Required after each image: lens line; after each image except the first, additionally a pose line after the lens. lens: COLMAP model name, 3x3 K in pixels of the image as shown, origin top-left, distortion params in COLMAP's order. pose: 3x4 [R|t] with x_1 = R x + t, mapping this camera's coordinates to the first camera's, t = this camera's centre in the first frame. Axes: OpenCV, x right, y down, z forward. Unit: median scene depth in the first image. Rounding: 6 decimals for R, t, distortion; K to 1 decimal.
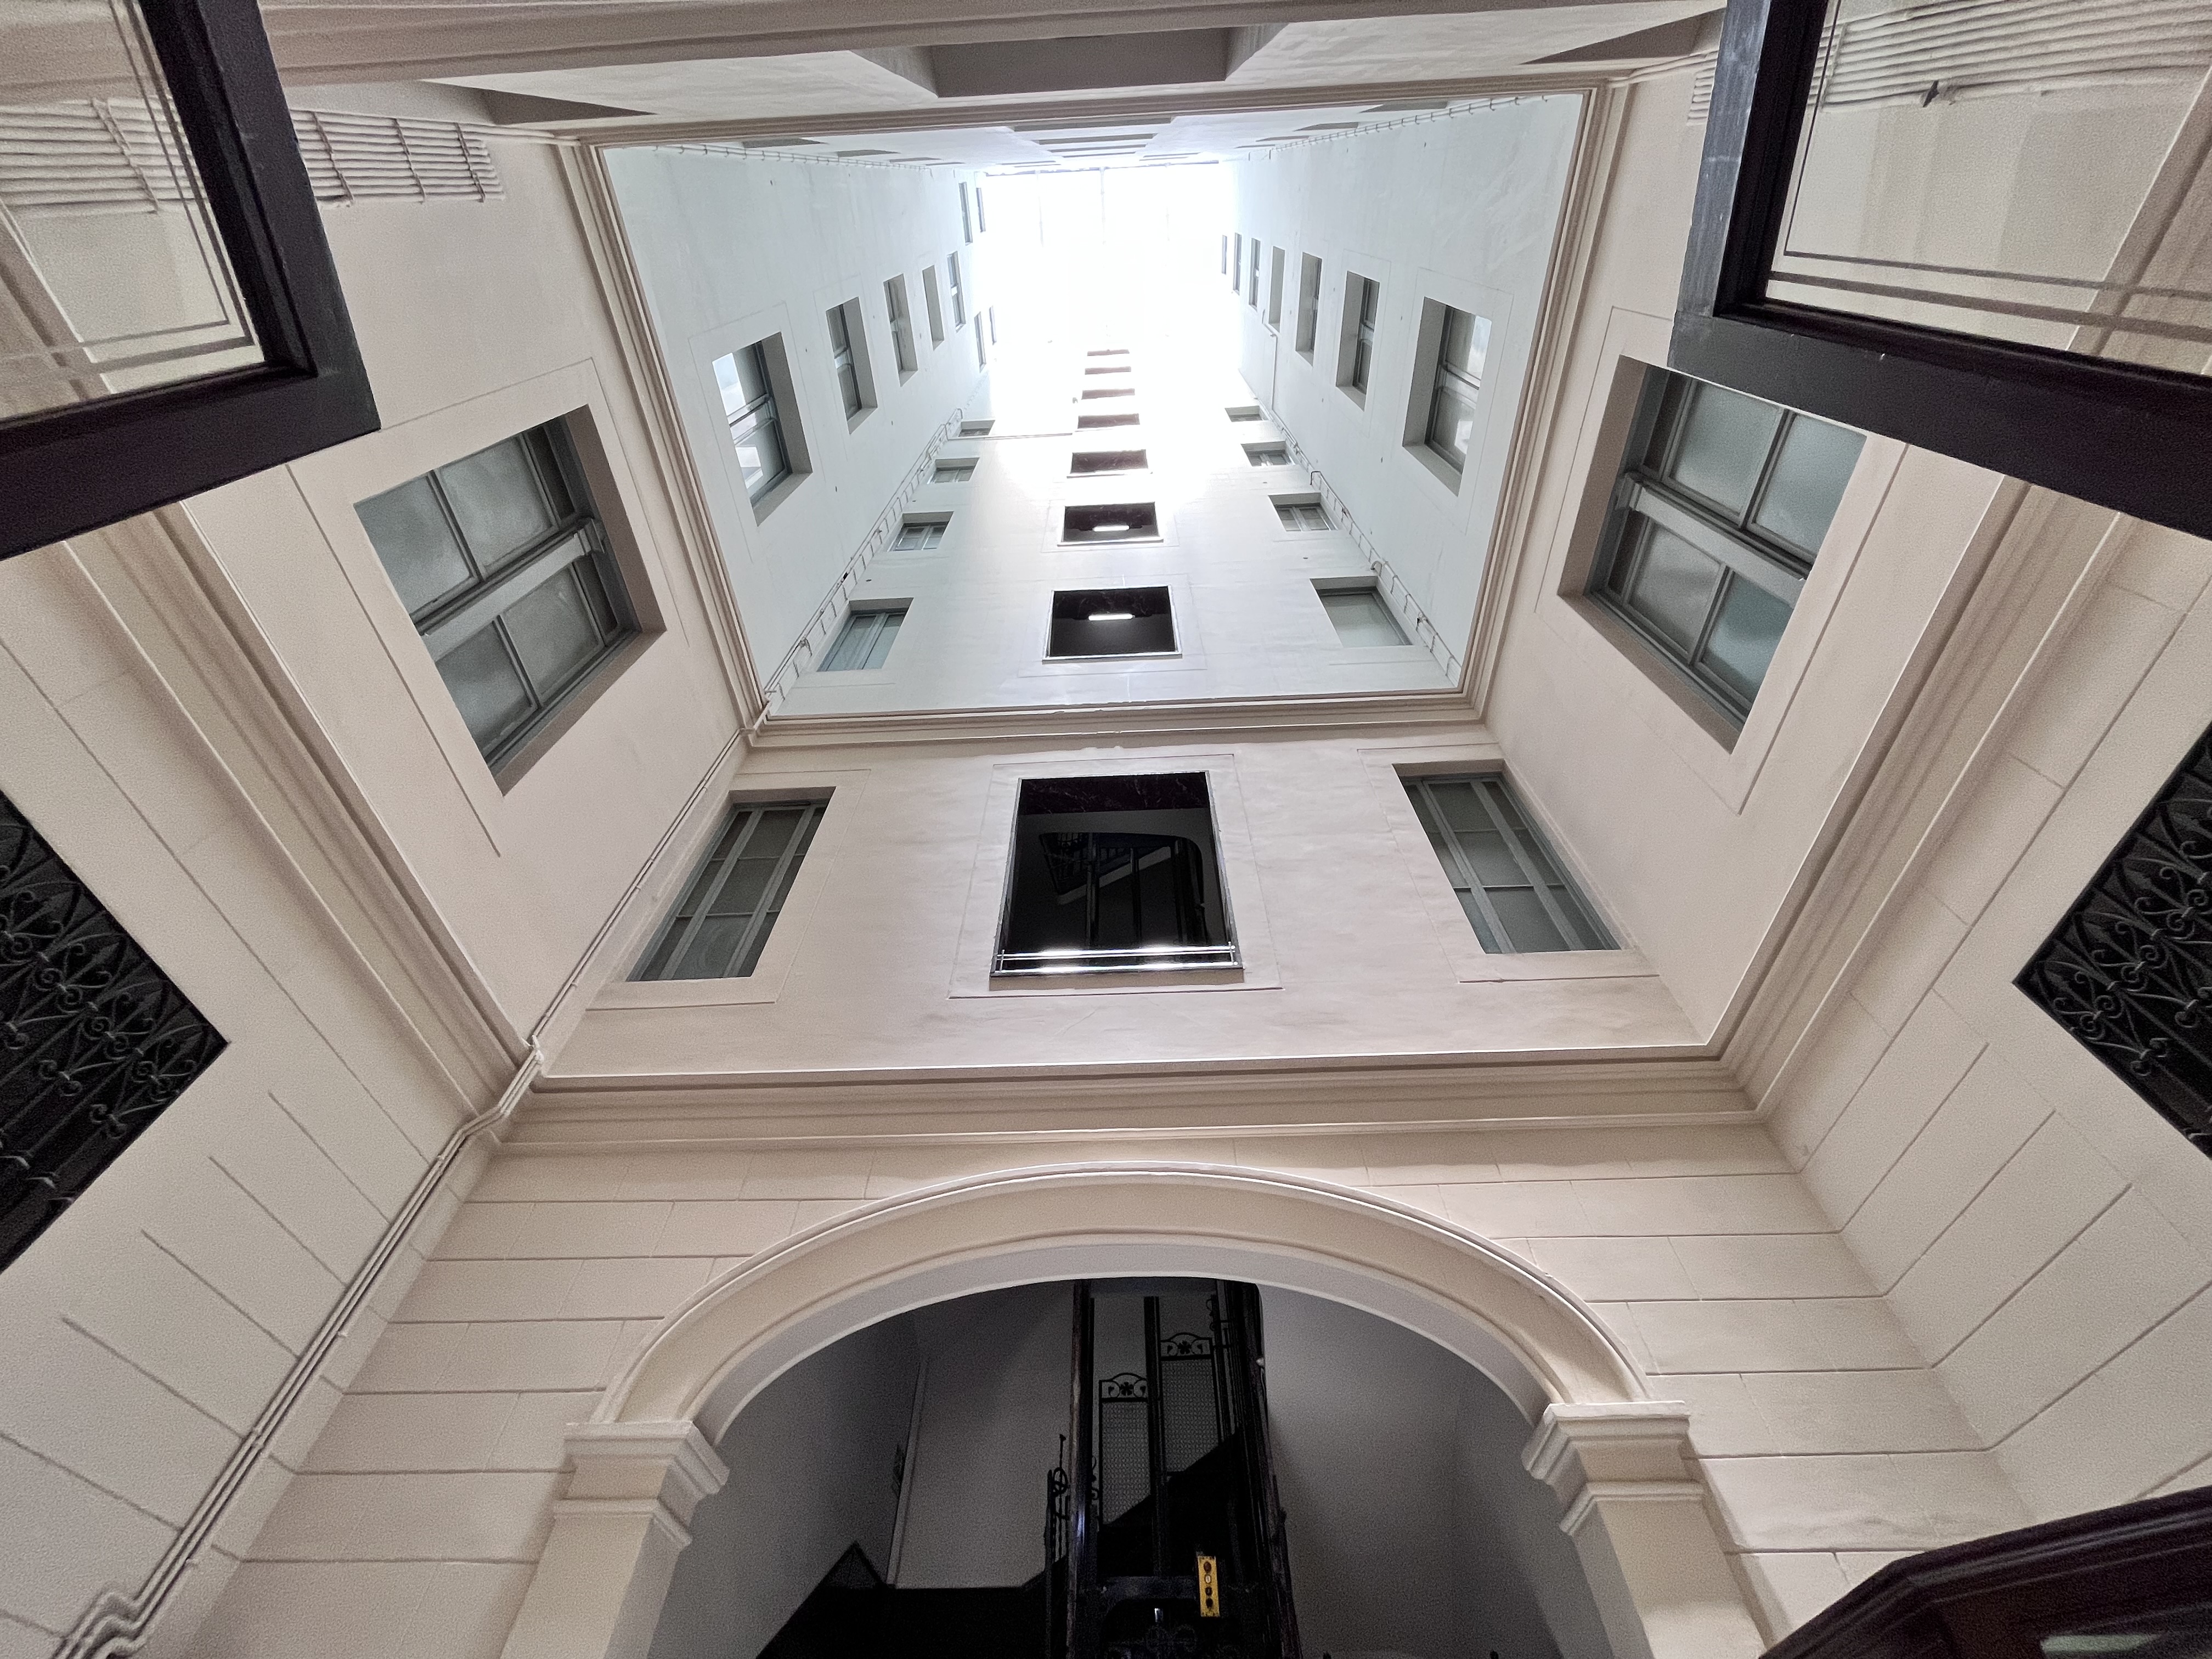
lens RADIAL K [[899.8, 0, 1103.8], [0, 899.8, 826.8], [0, 0, 1]] dist [-0.001660, -0.000319]
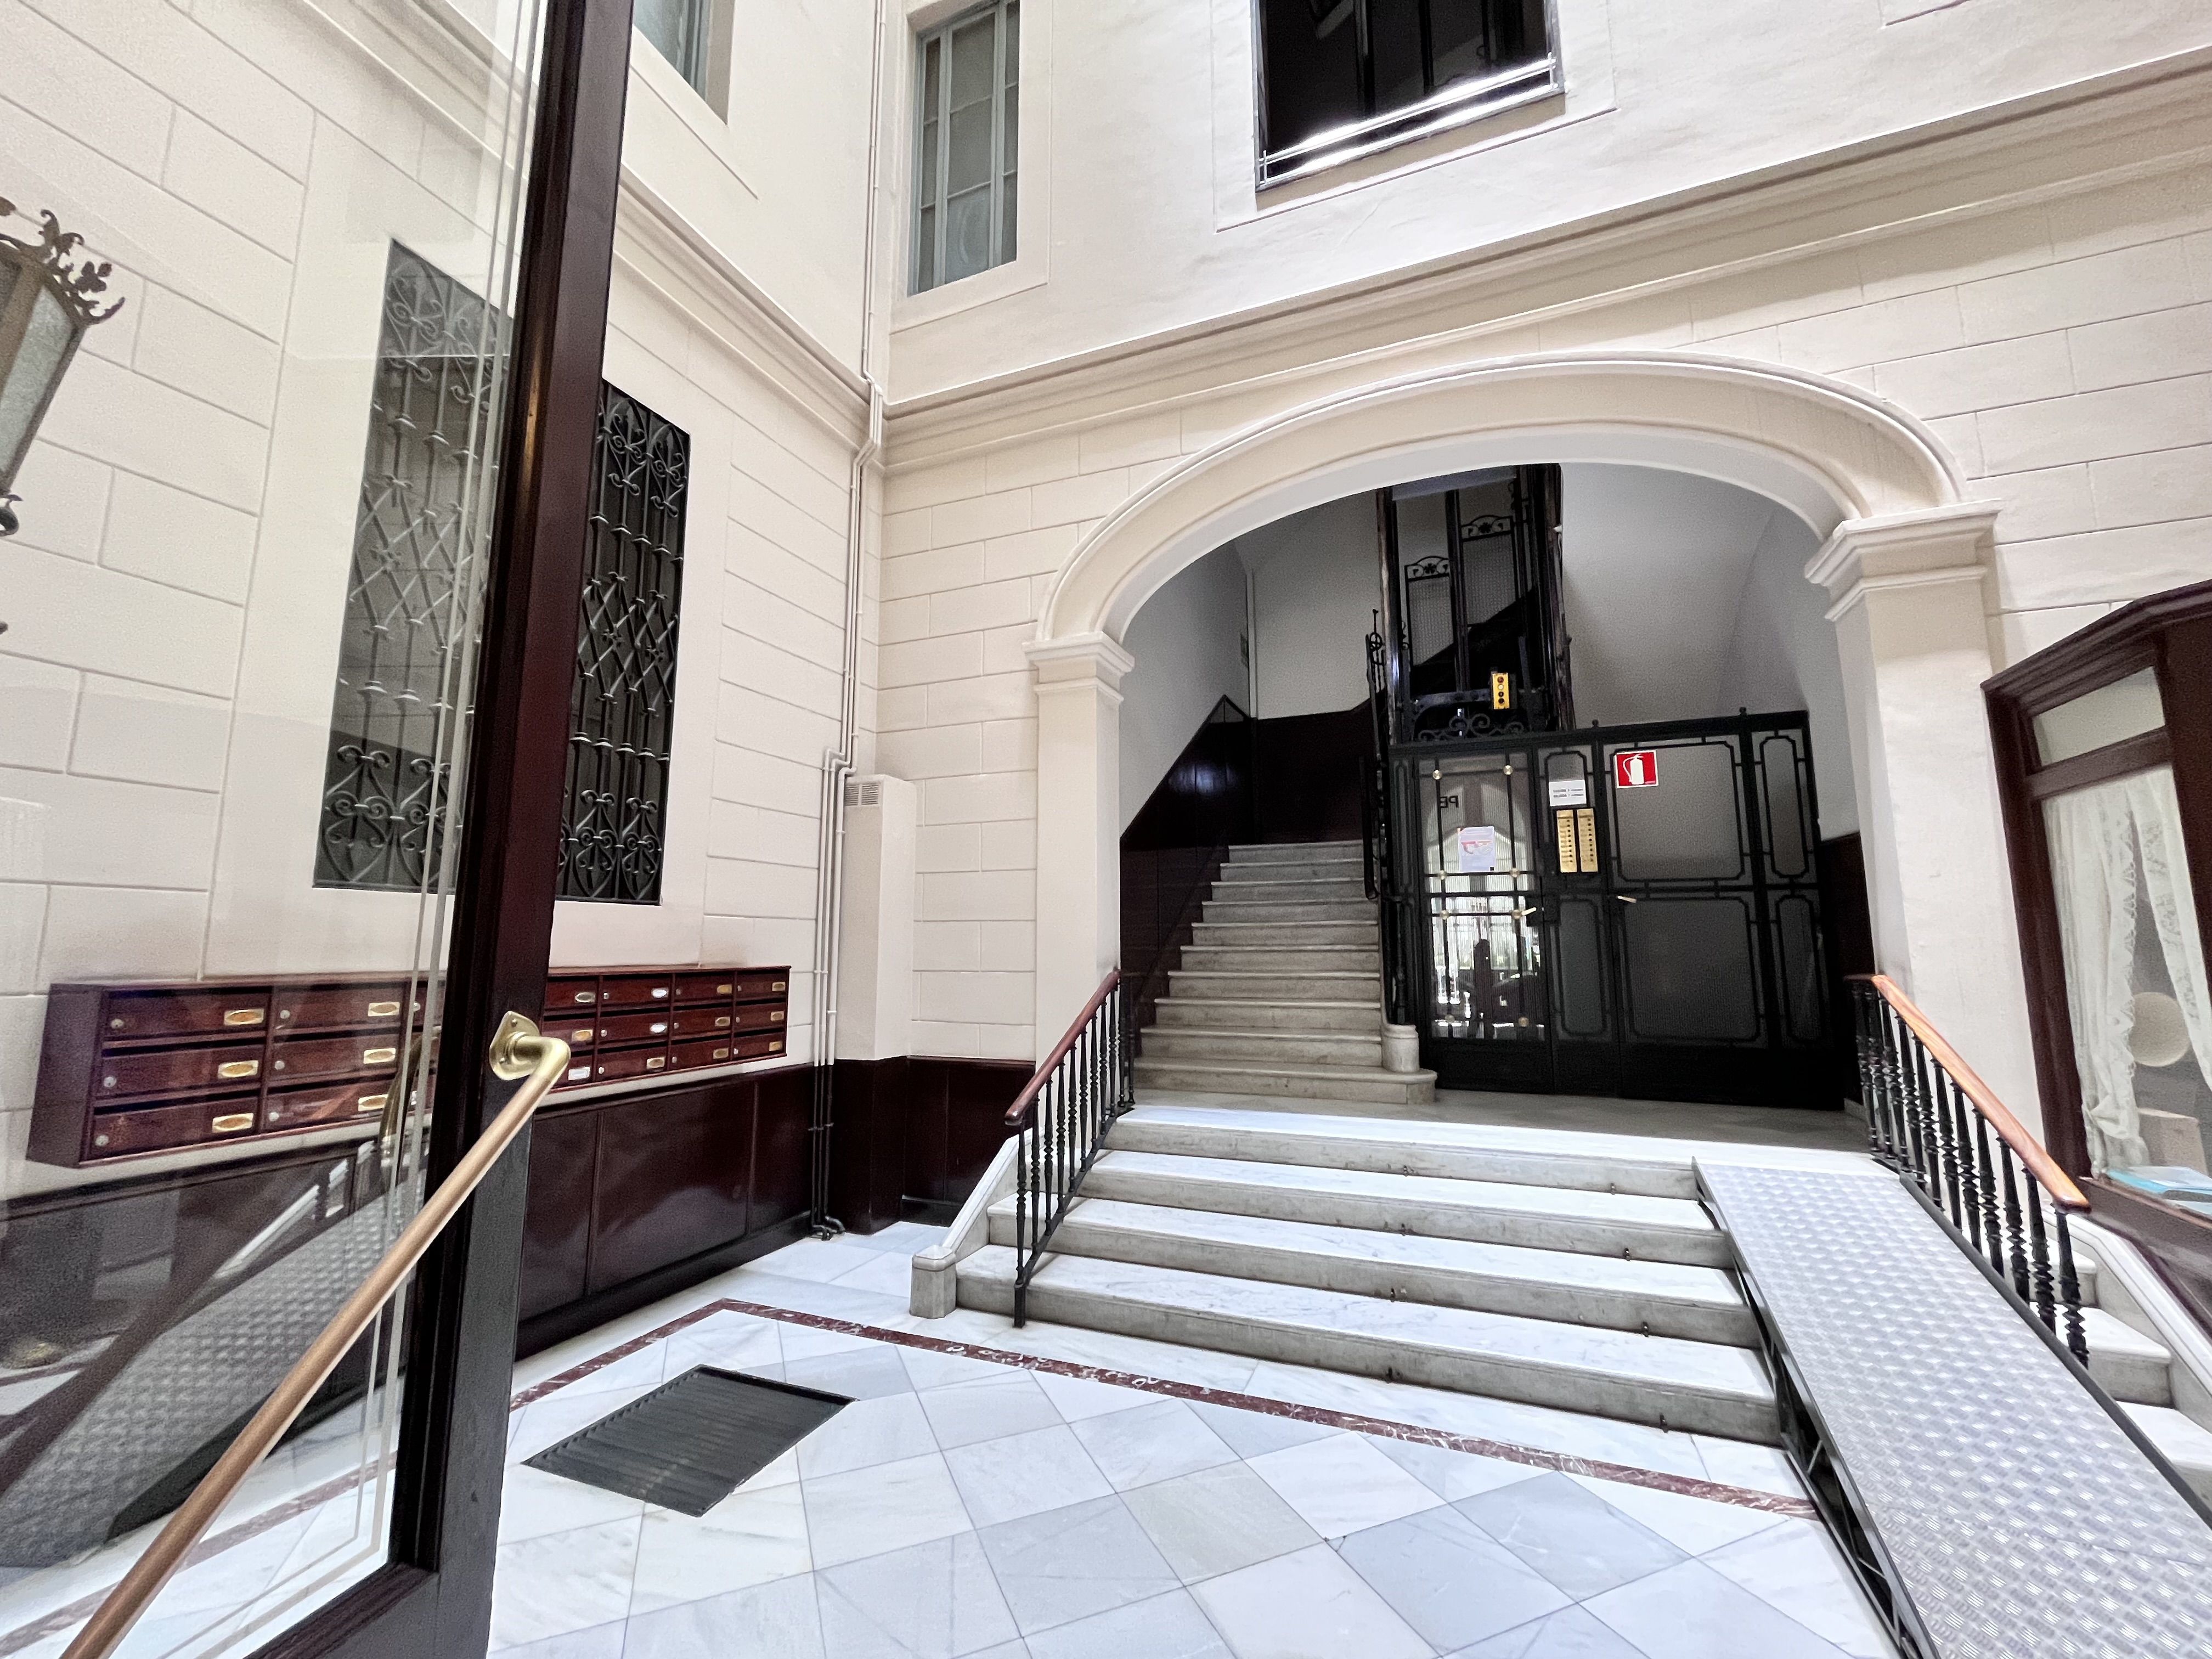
lens RADIAL K [[899.8, 0, 1103.8], [0, 899.8, 826.8], [0, 0, 1]] dist [-0.001660, -0.000319]
pose [[0.940874, -0.049777, -0.335079, 0.002134], [0.276777, 0.683280, 0.675665, -0.064812], [0.195320, -0.728458, 0.656658, -0.117609]]
